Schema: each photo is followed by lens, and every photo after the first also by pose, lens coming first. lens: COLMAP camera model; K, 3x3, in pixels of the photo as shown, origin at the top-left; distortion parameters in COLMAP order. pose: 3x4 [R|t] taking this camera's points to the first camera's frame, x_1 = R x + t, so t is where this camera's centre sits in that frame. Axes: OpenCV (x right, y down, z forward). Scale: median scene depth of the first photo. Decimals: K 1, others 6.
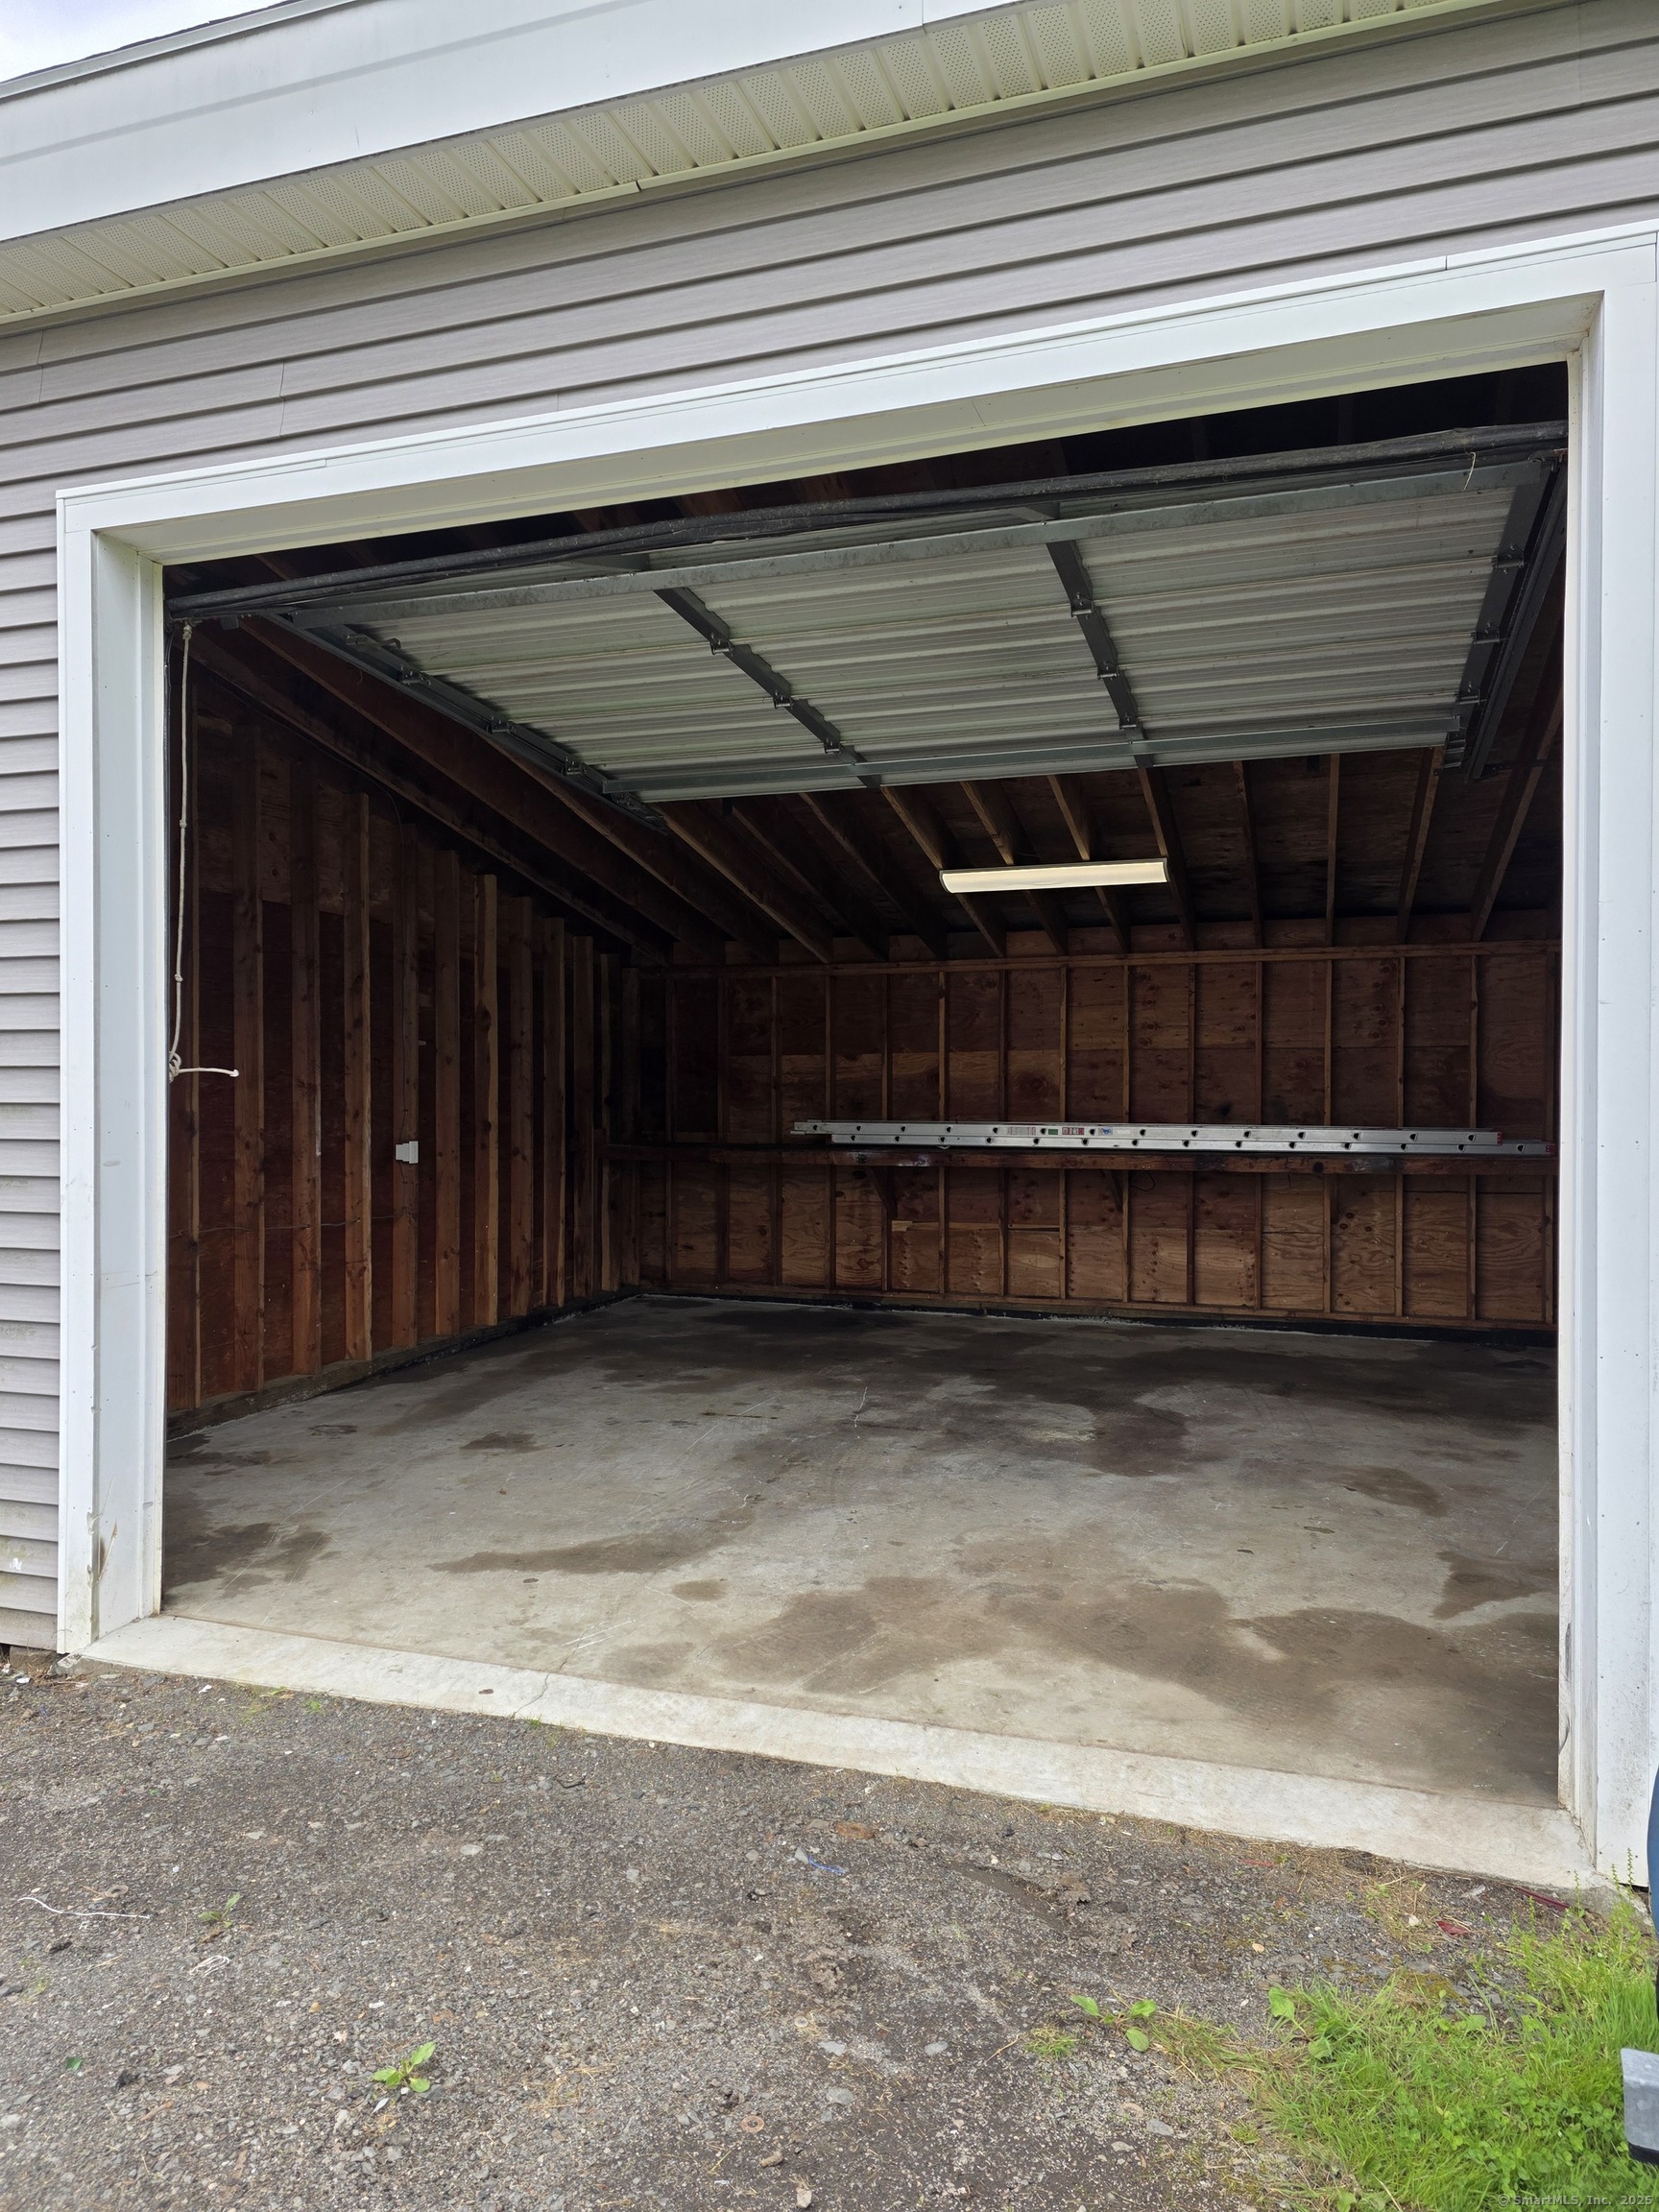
lens RADIAL K [[1462.0, 0, 824.0], [0, 1462.0, 1119.1], [0, 0, 1]] dist [0.074797, -0.064501]
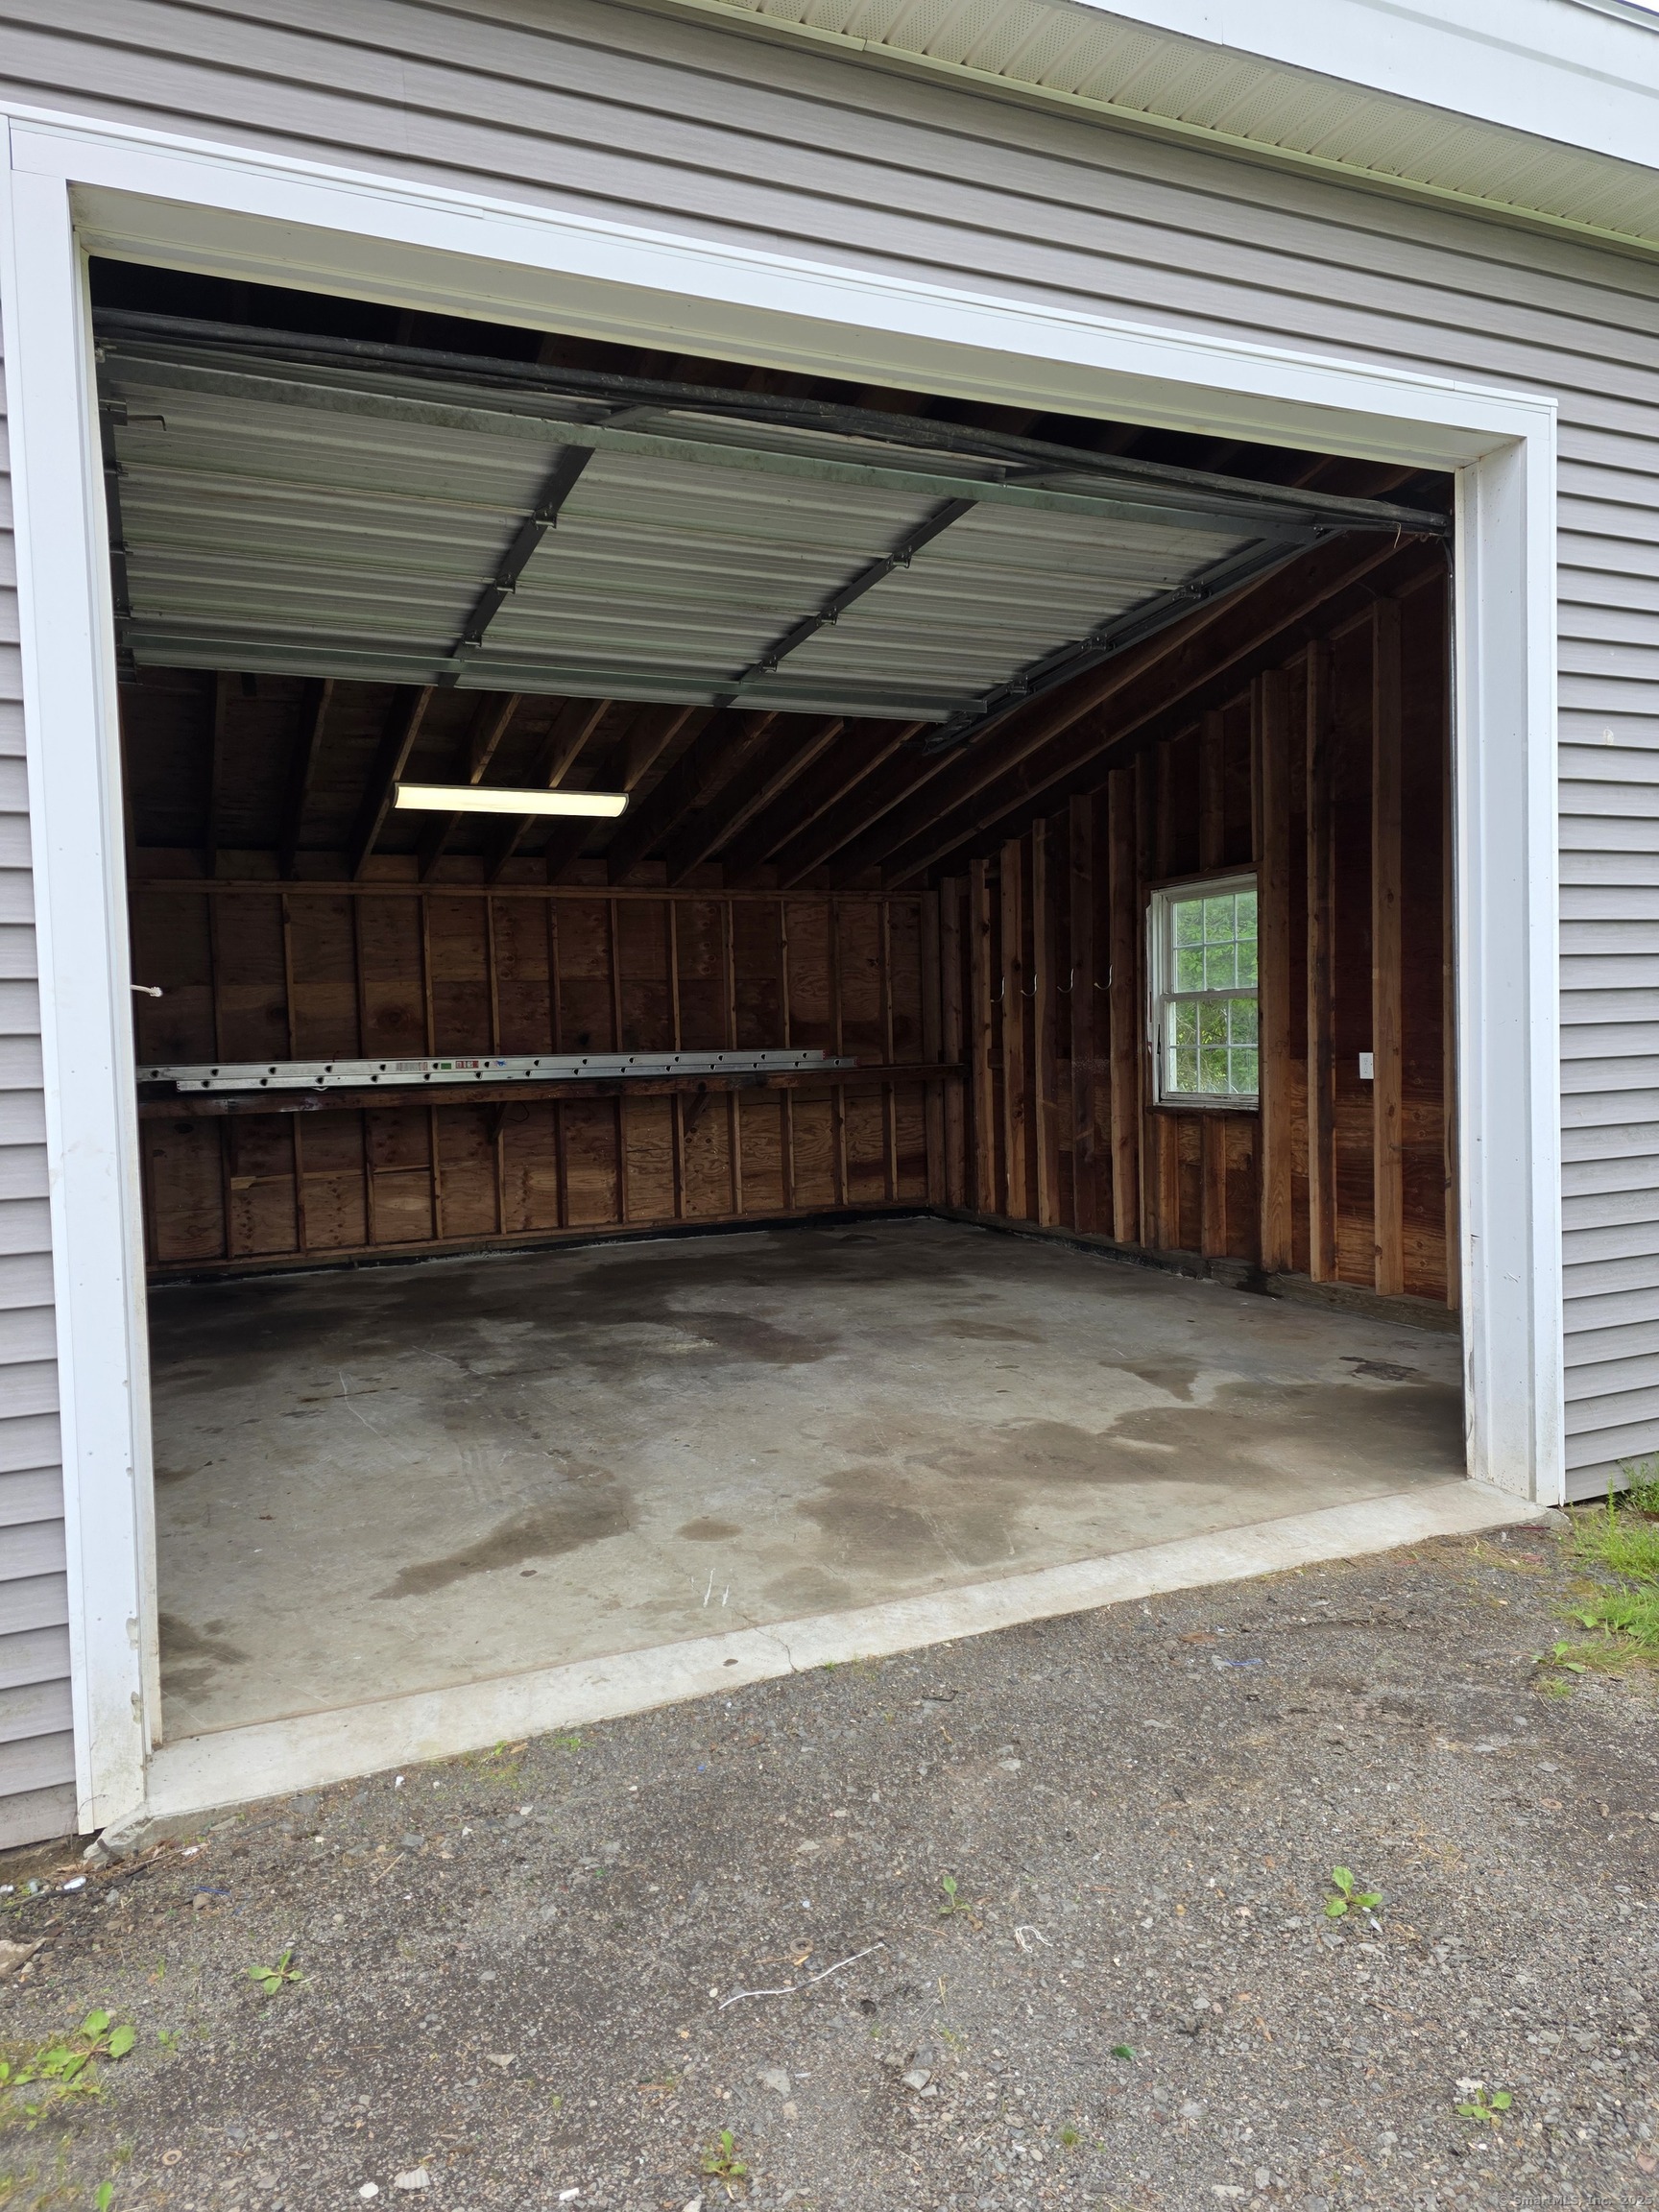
lens RADIAL K [[1456.4, 0, 824.9], [0, 1456.4, 1103.5], [0, 0, 1]] dist [0.078448, -0.068282]
pose [[0.740453, -0.057348, 0.669657, -0.609620], [0.039638, 0.998345, 0.041667, 0.006254], [-0.670938, -0.004308, 0.741501, 0.229798]]
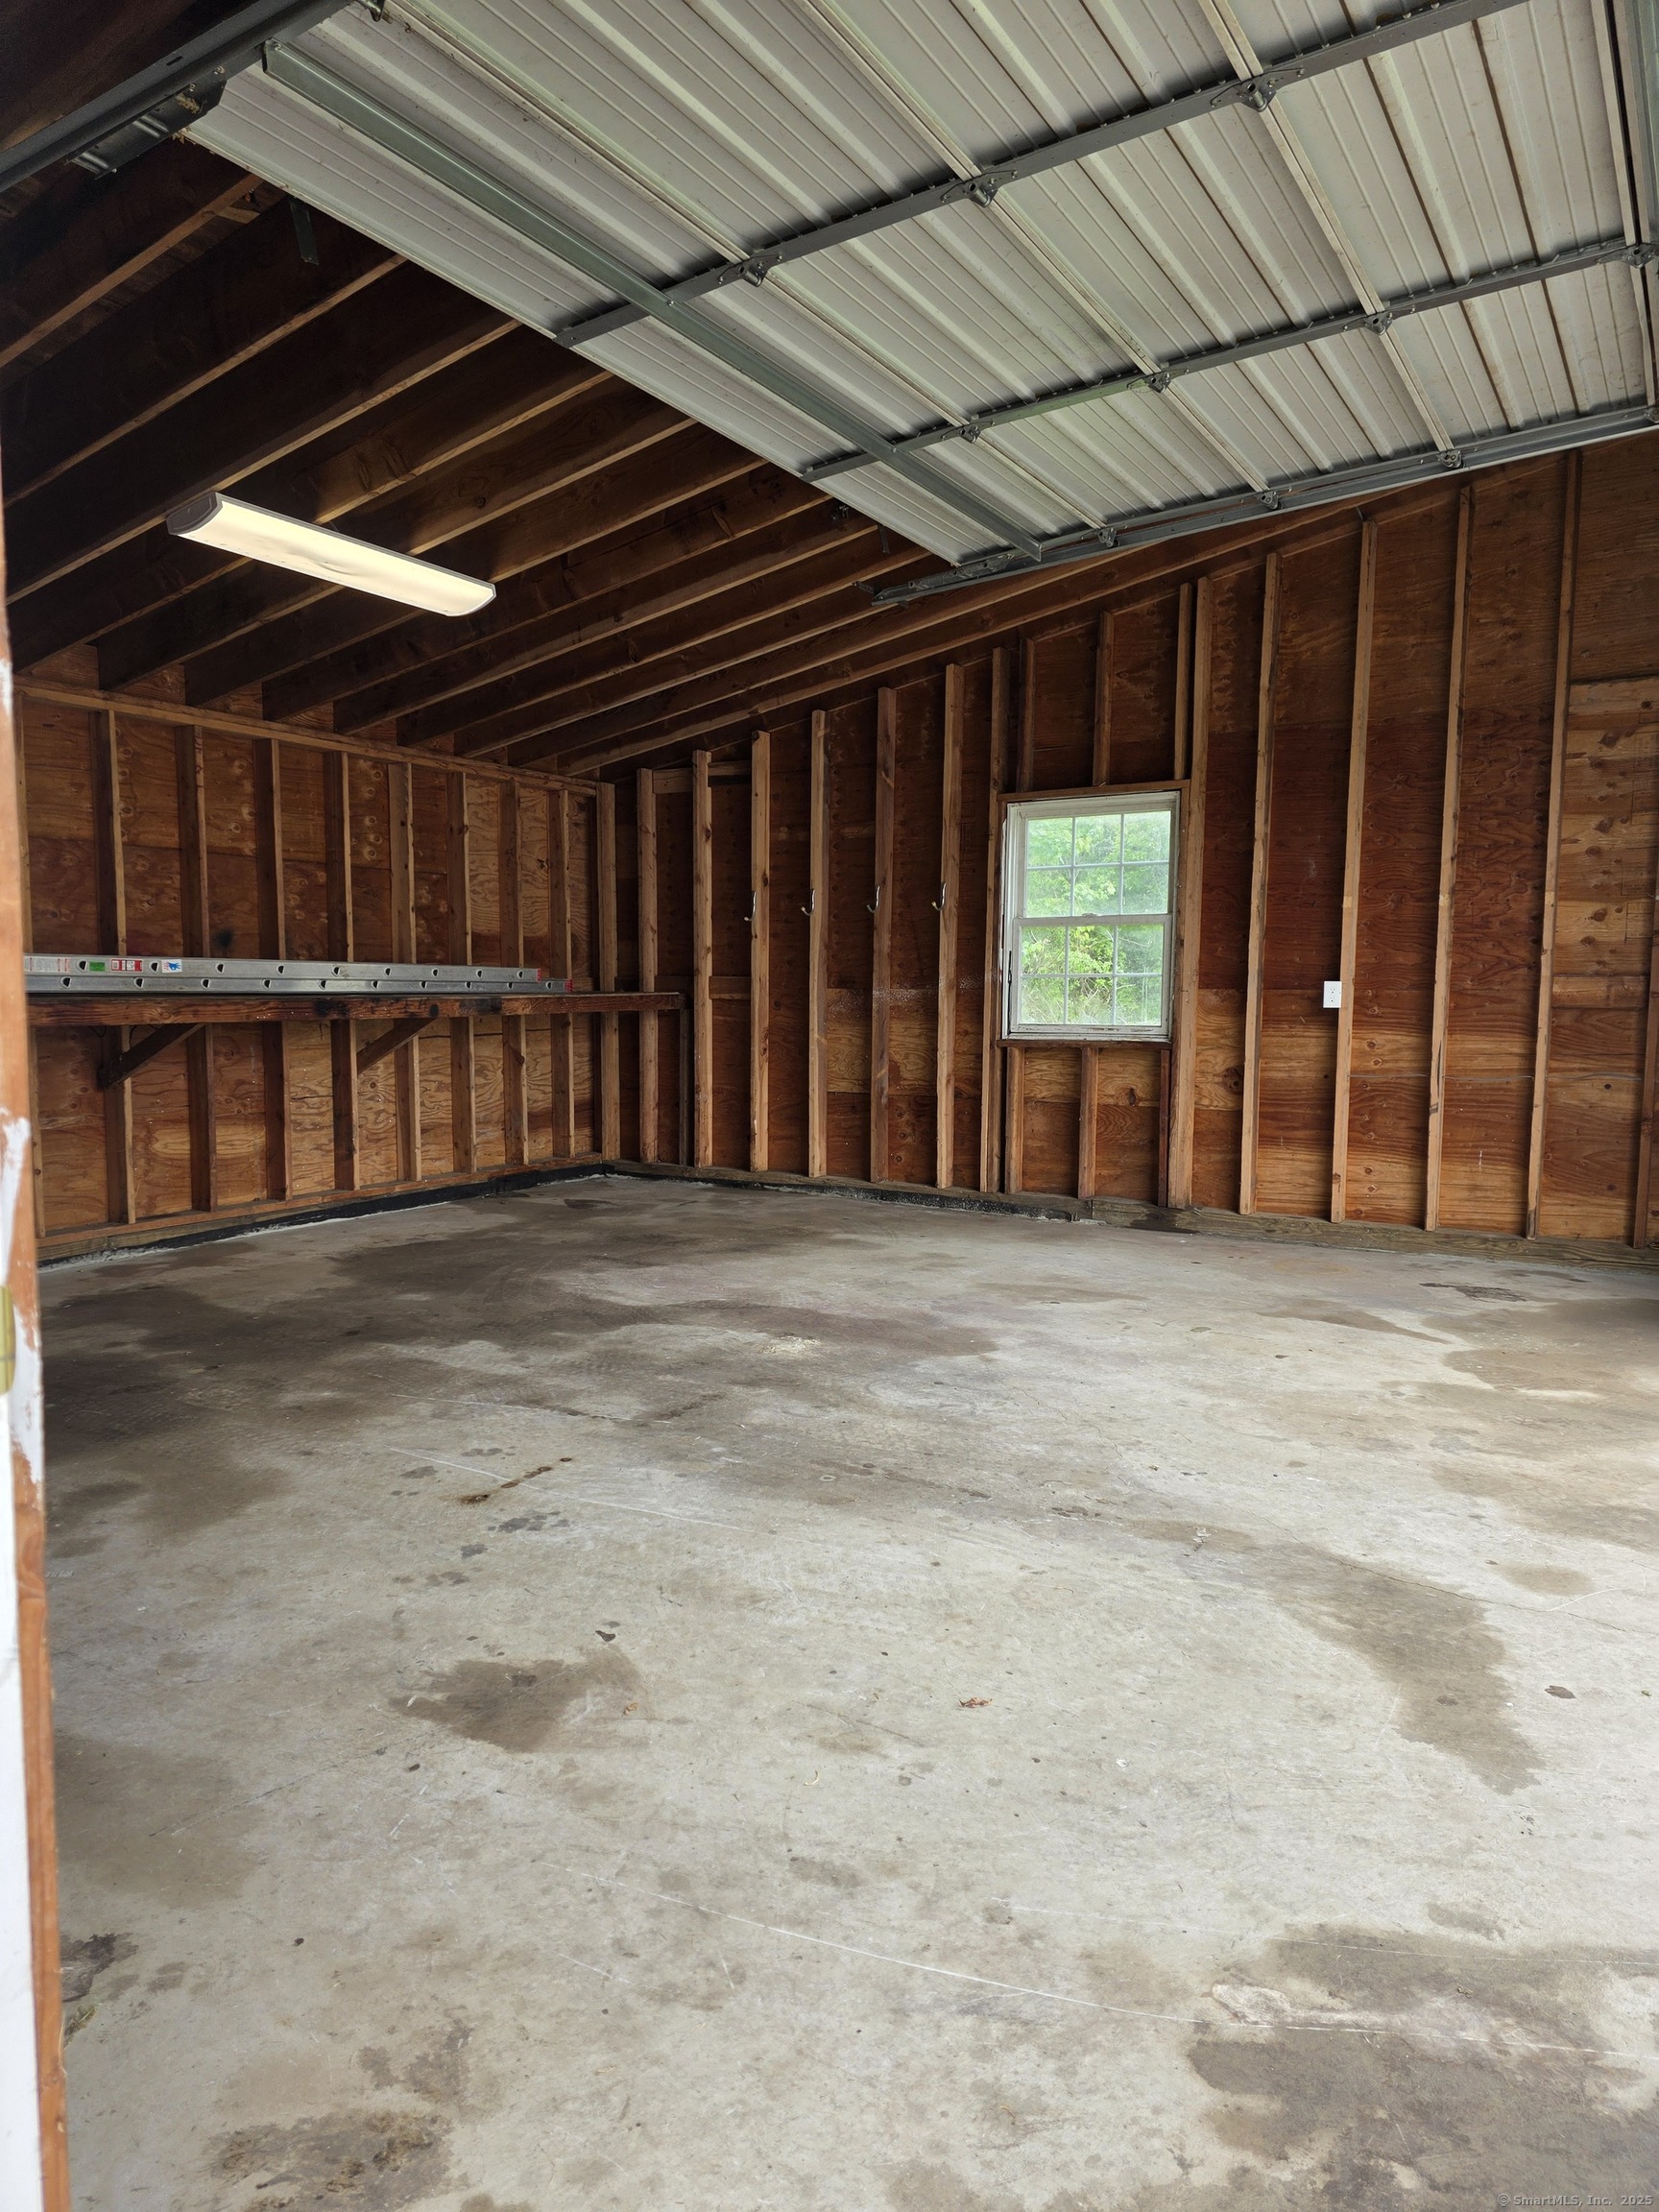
lens RADIAL K [[1462.0, 0, 824.0], [0, 1462.0, 1119.1], [0, 0, 1]] dist [0.074797, -0.064501]
pose [[0.223791, -0.094702, 0.970025, -0.776202], [0.007522, 0.995406, 0.095445, 0.030047], [-0.974608, -0.014063, 0.223475, 1.107955]]
